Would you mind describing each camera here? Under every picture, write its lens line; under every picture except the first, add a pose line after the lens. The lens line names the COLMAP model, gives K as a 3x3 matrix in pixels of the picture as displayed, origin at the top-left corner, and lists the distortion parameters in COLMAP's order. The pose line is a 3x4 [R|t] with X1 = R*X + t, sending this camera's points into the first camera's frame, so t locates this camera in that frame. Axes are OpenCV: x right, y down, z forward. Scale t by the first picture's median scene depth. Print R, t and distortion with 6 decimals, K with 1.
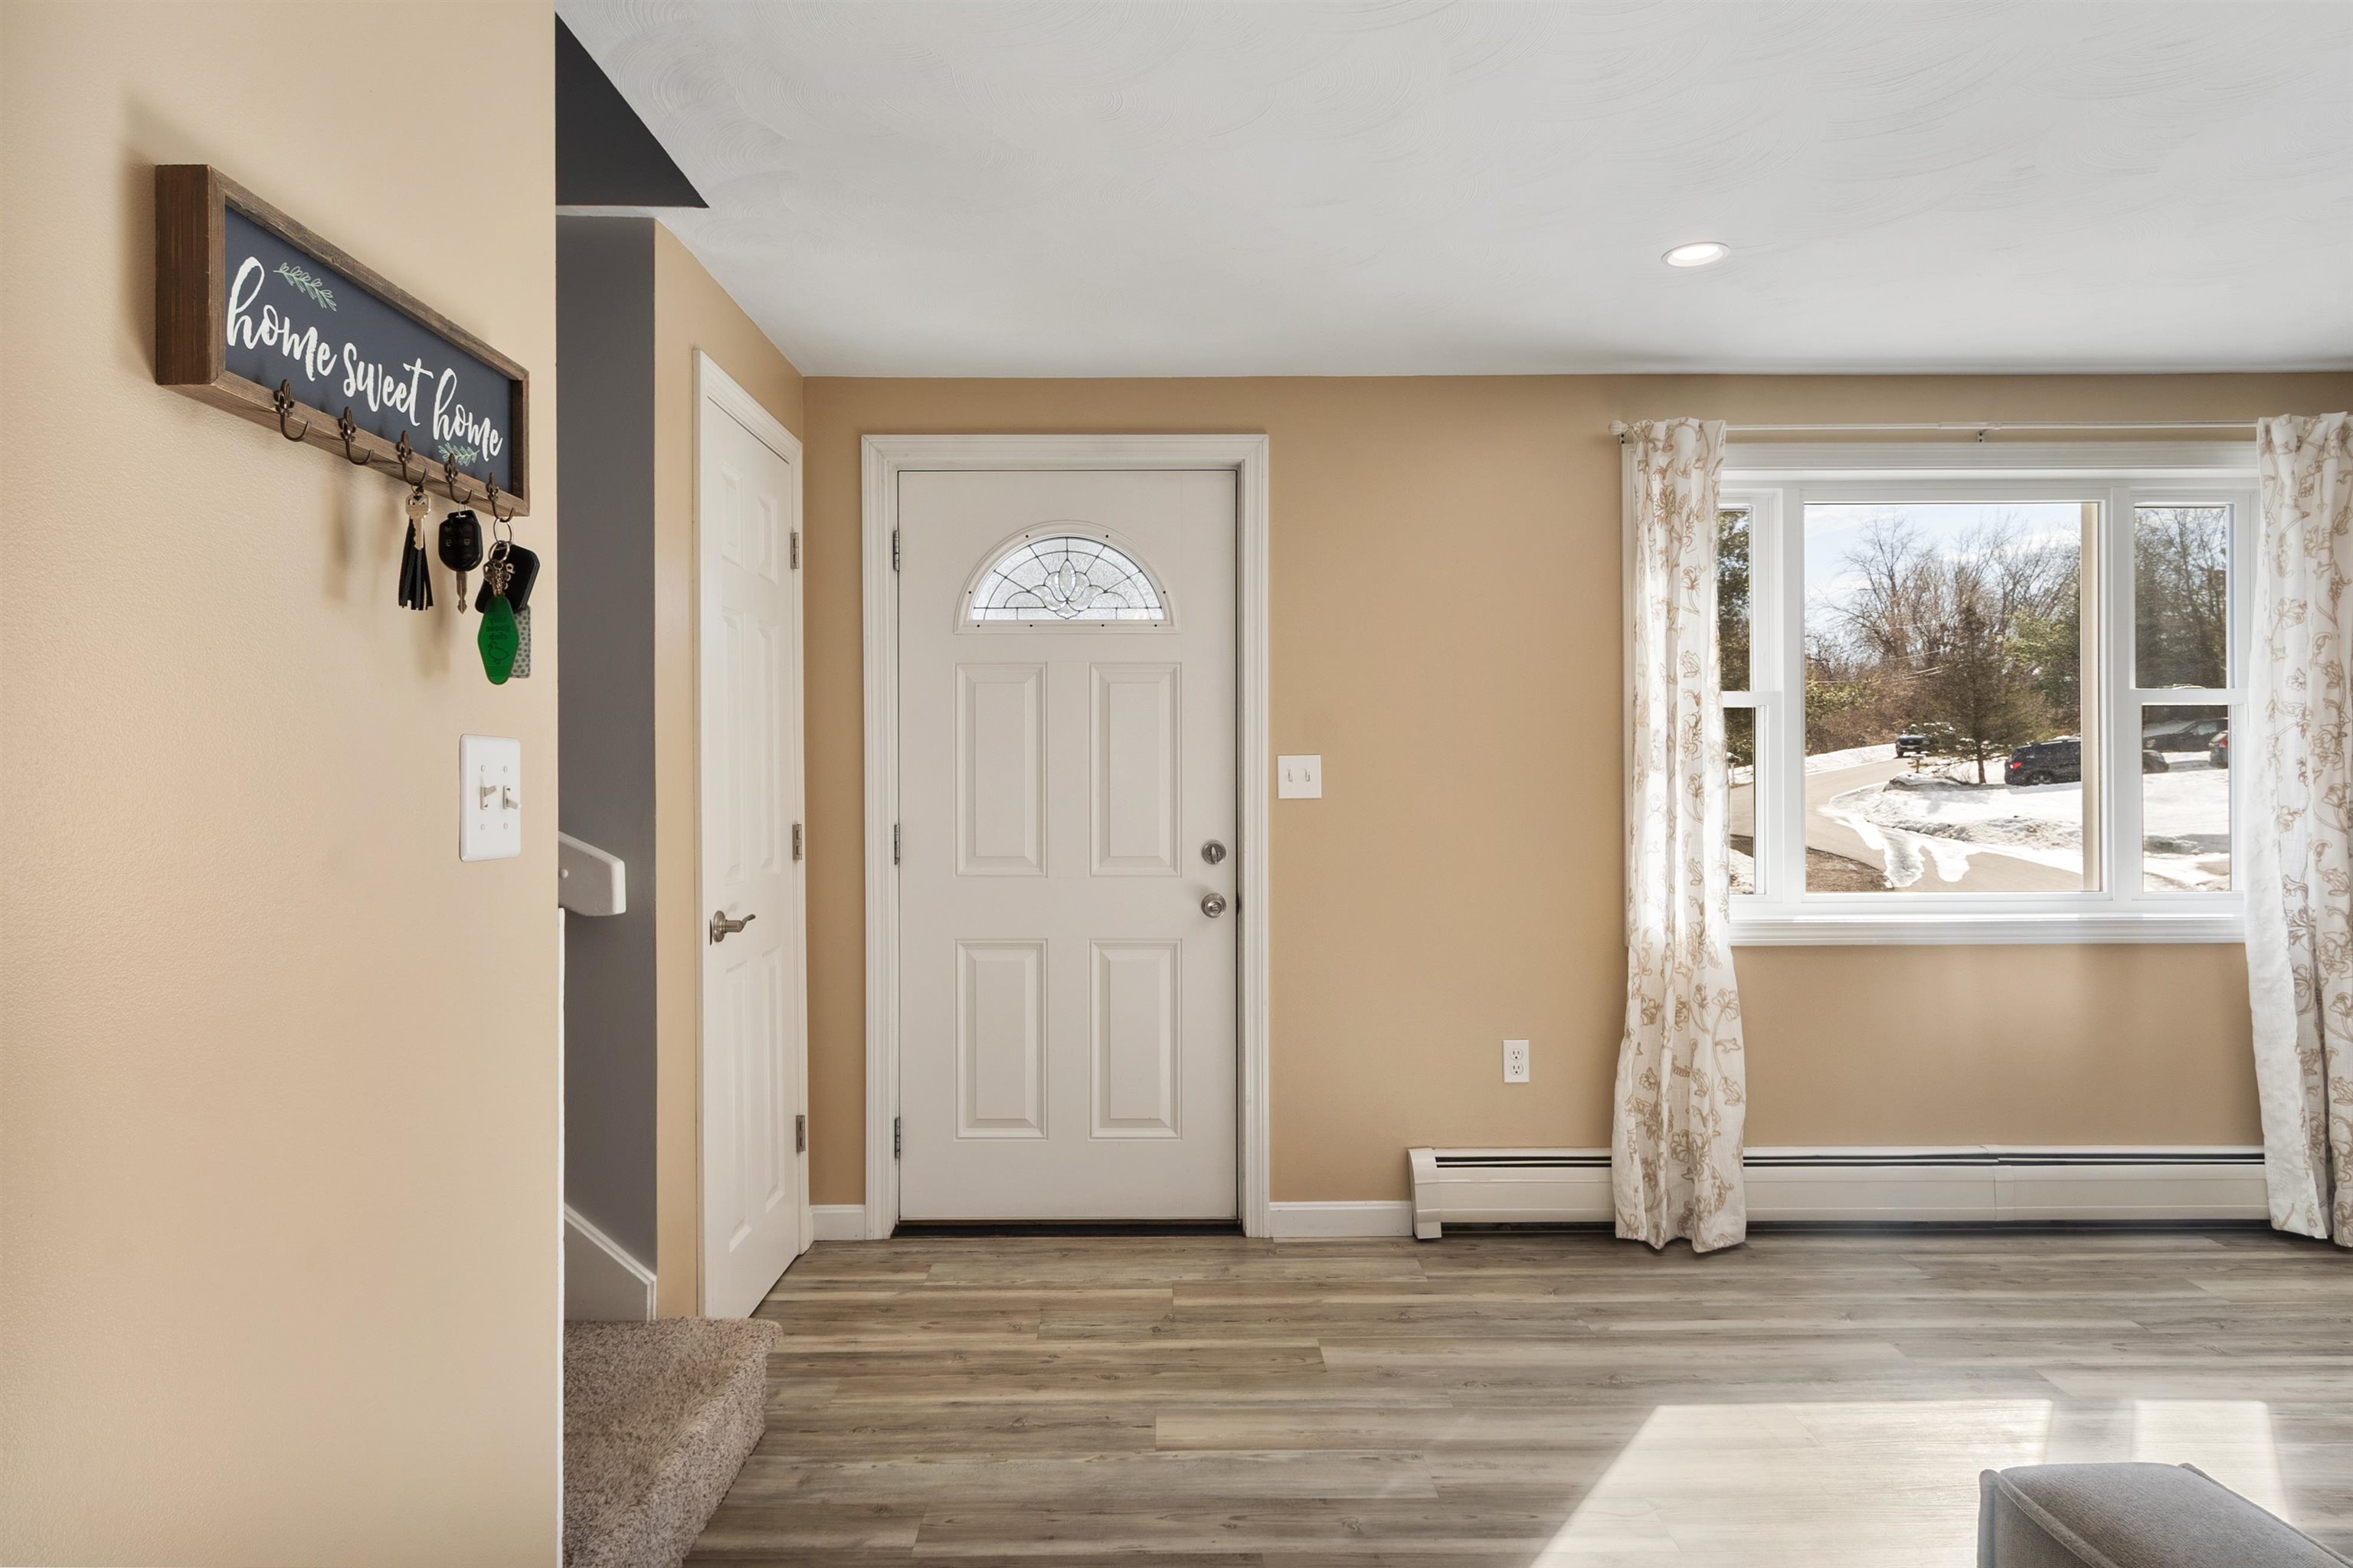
lens RADIAL K [[1281.6, 0, 1170.4], [0, 1281.6, 776.5], [0, 0, 1]] dist [-0.001096, -0.001452]
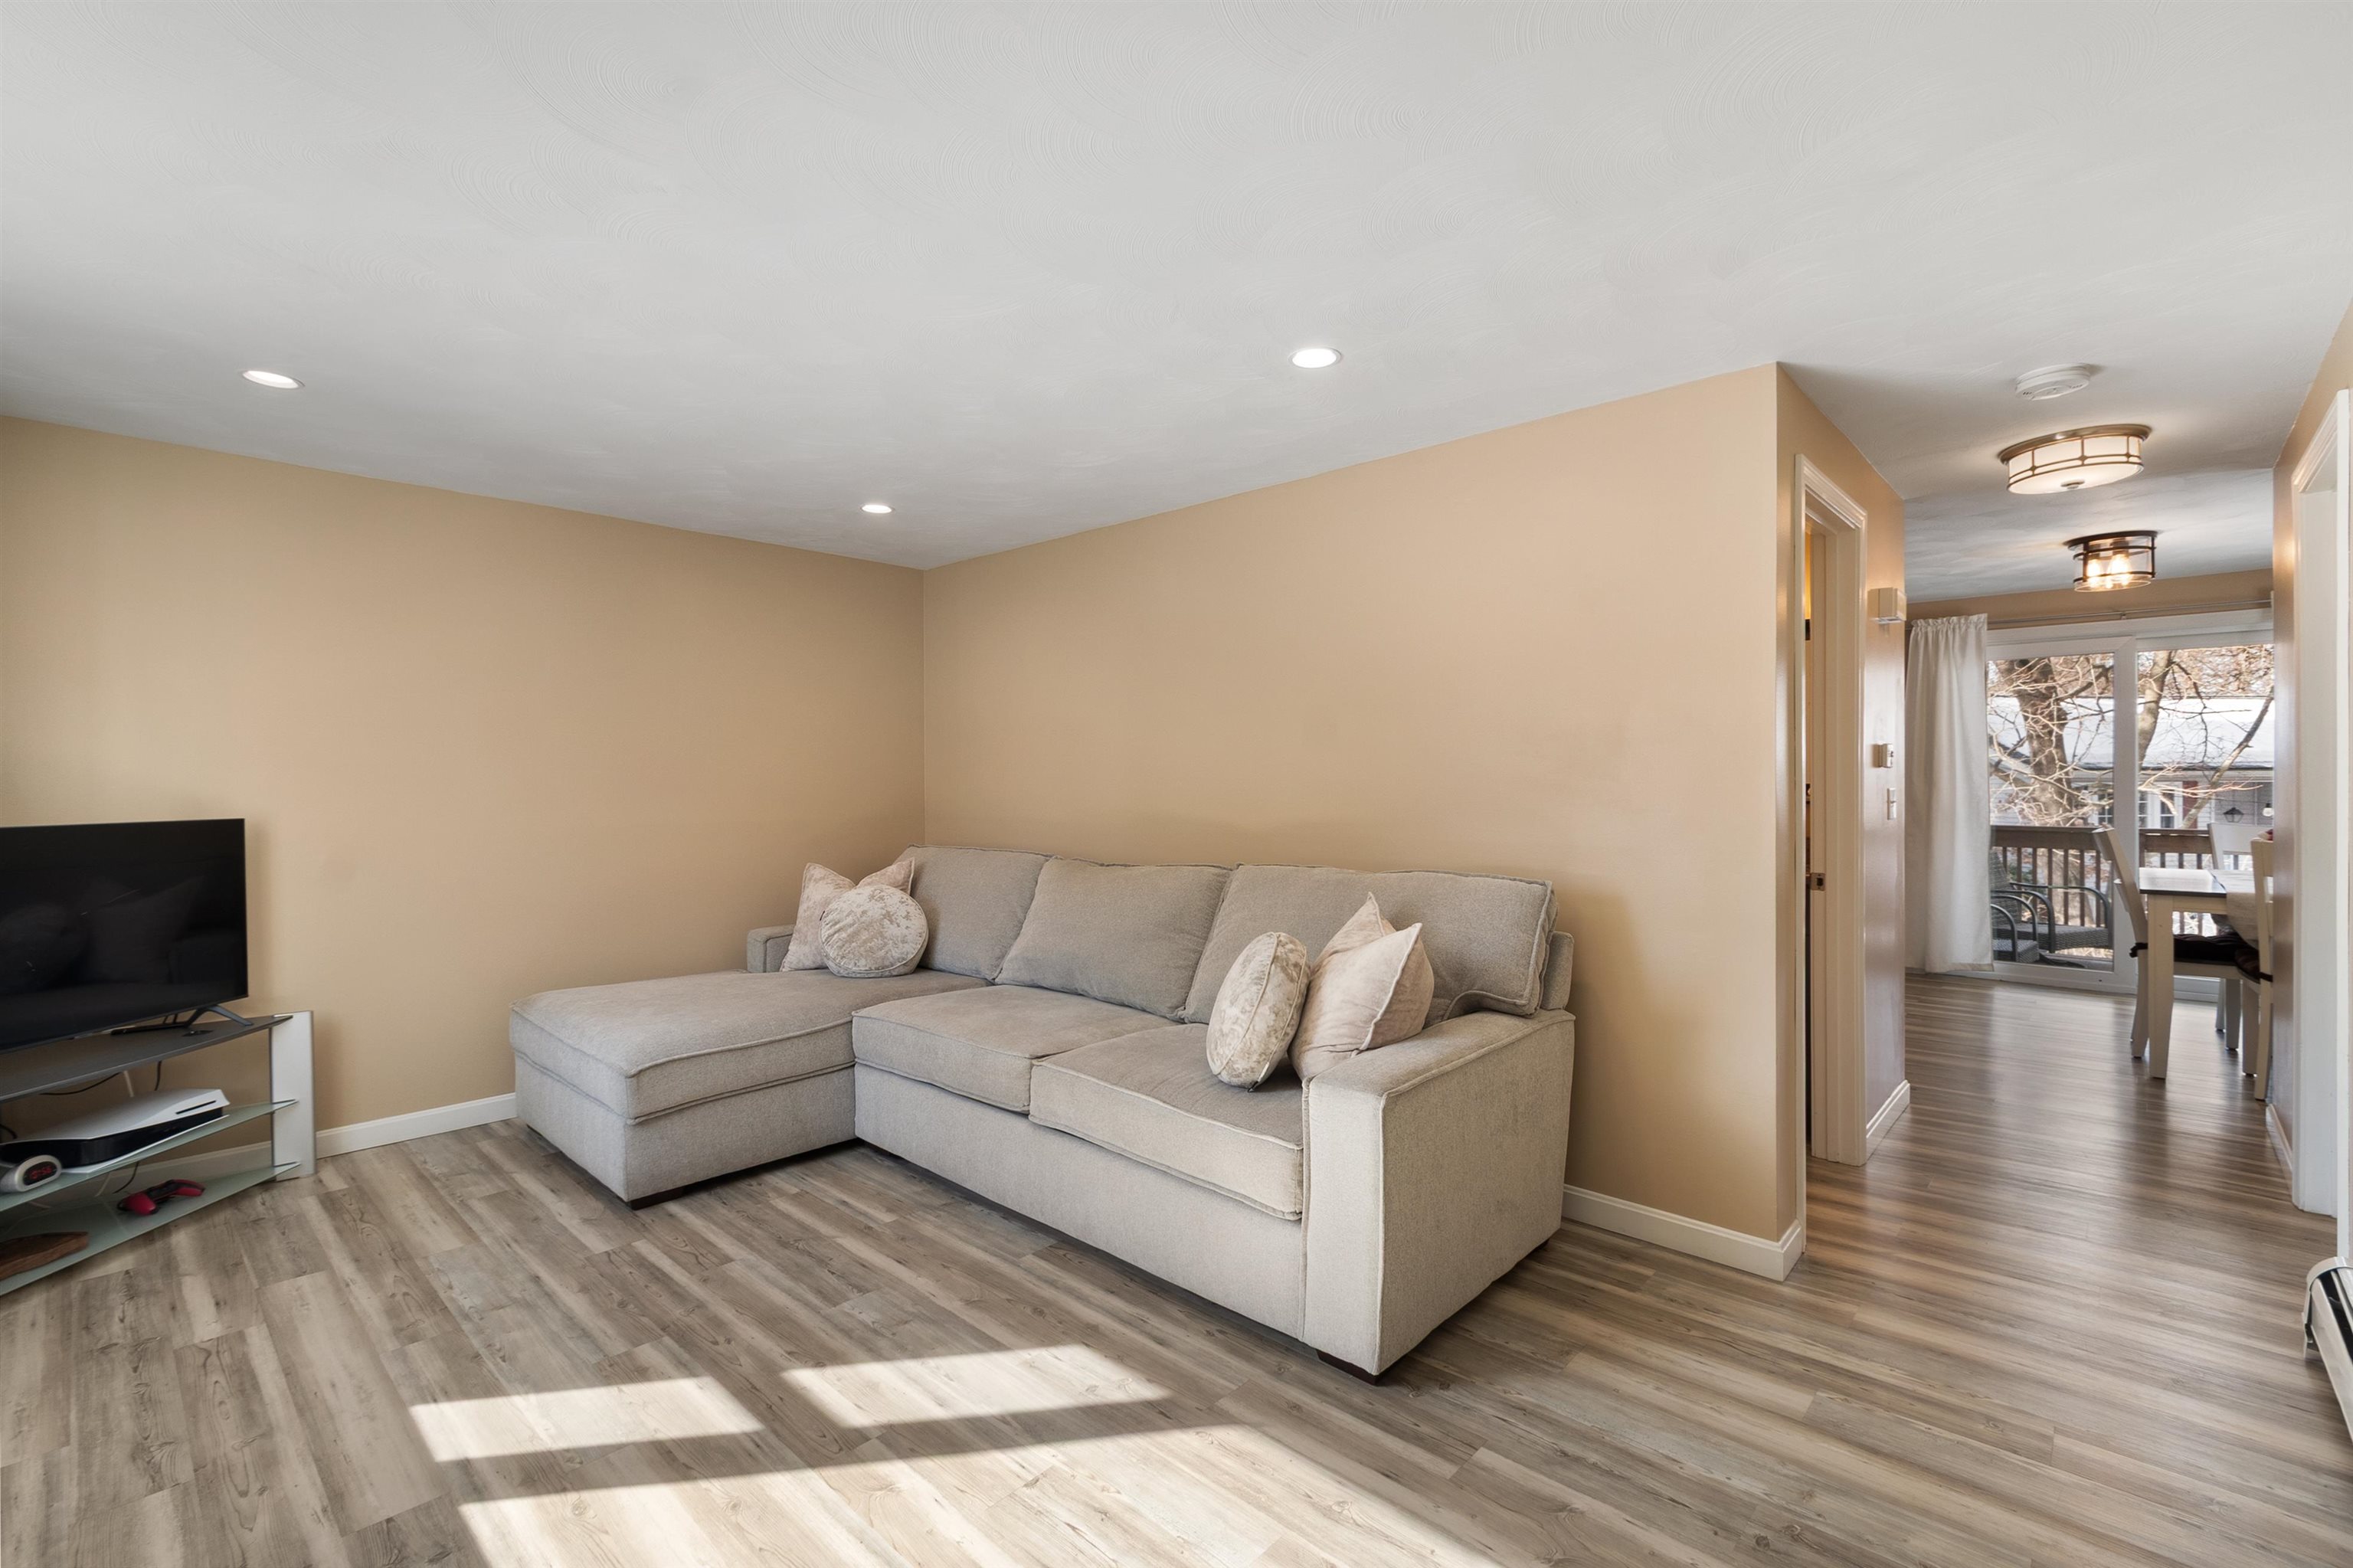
lens RADIAL K [[1030.4, 0, 1168.2], [0, 1030.4, 786.7], [0, 0, 1]] dist [0.001711, -0.000619]
pose [[-0.721022, 0.004041, 0.692901, -0.119226], [0.009447, 0.999947, 0.003998, -0.003890], [-0.692848, 0.009428, -0.721022, 0.887254]]
